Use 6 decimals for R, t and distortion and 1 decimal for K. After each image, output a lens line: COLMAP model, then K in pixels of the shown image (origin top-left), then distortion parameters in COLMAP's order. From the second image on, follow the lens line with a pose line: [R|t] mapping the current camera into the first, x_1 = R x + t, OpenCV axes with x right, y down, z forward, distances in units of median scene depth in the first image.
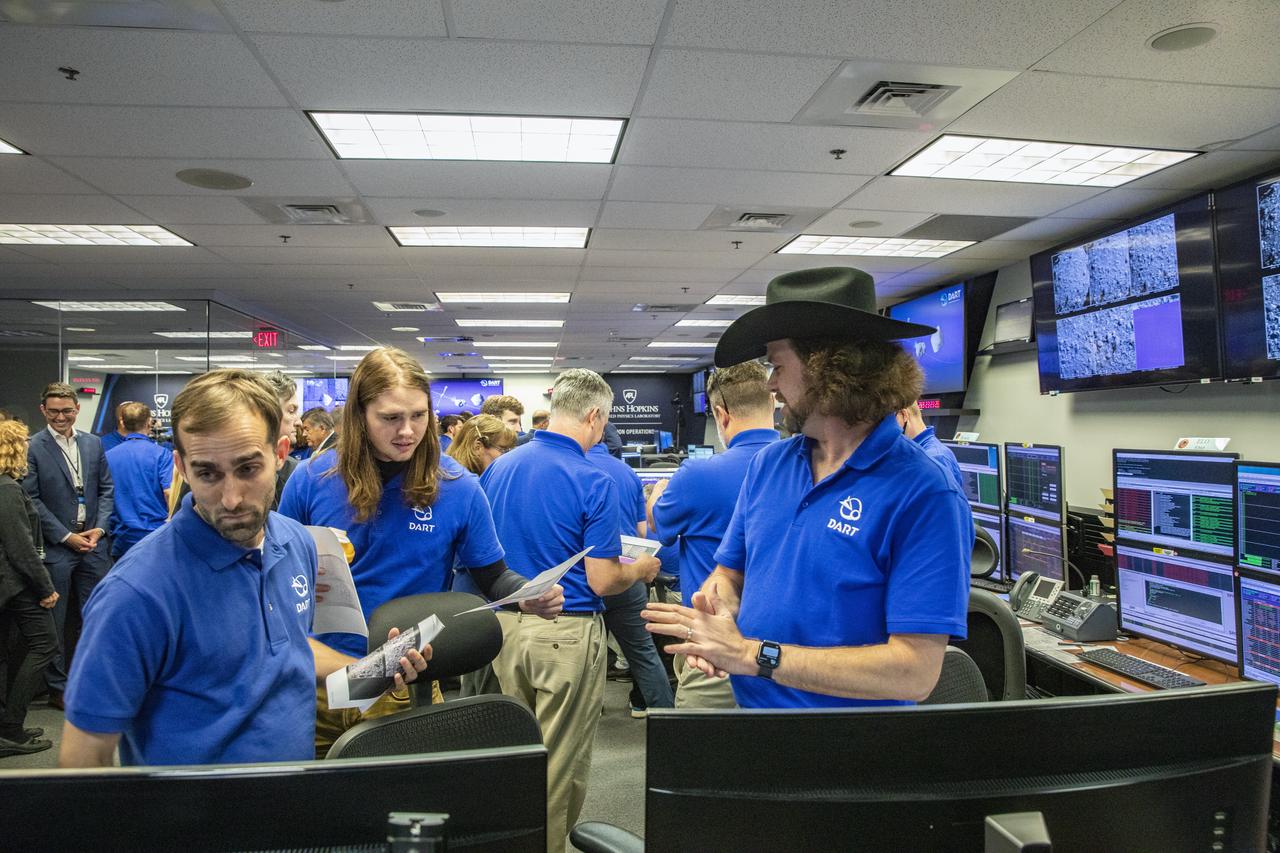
lens RADIAL K [[715.7, 0, 640.0], [0, 715.7, 426.5], [0, 0, 1]] dist [-0.060948, 0.041468]
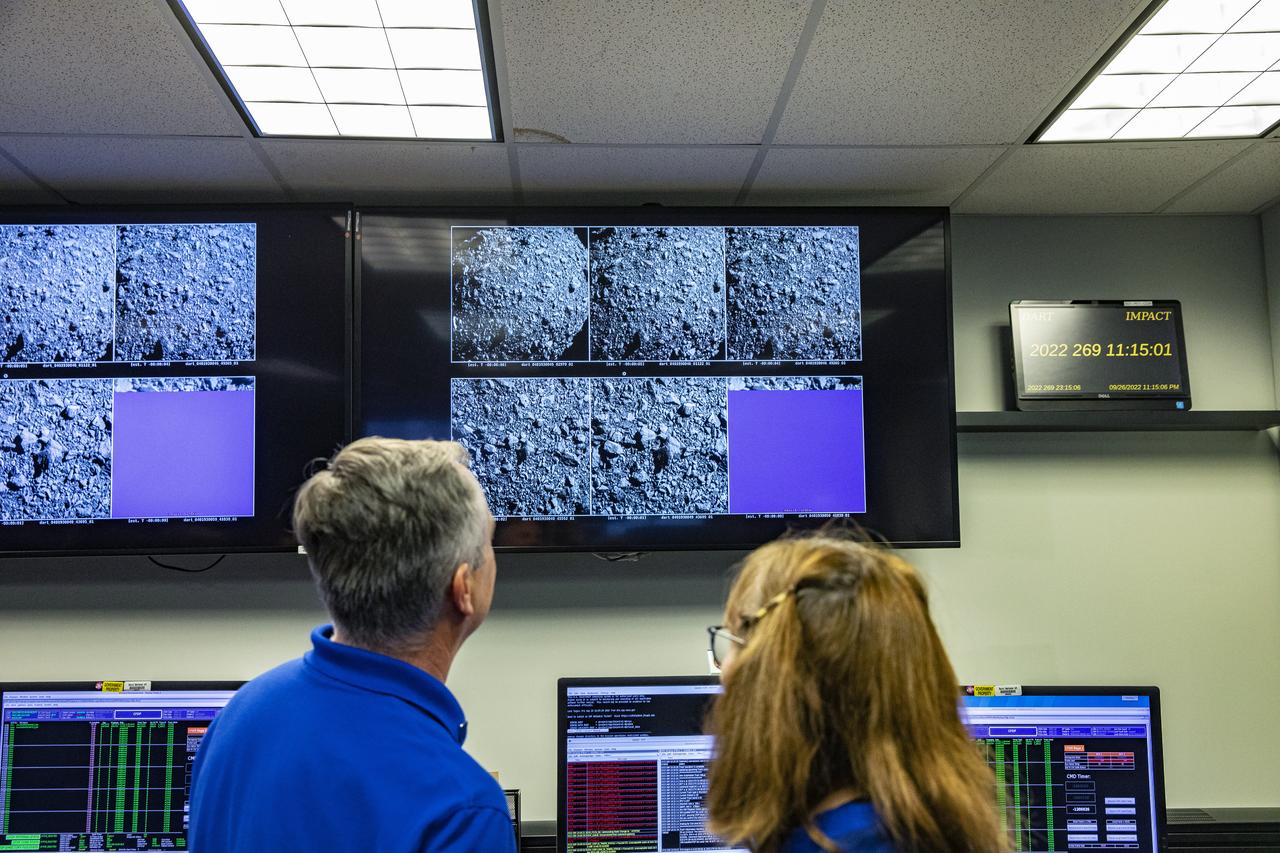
lens RADIAL K [[1072.3, 0, 637.9], [0, 1072.3, 518.6], [0, 0, 1]] dist [-0.005050, -0.003033]
pose [[0.092755, 0.075093, 0.992853, -0.029252], [0.007987, 0.997064, -0.076158, -0.019759], [-0.995657, 0.014994, 0.091883, 0.913666]]
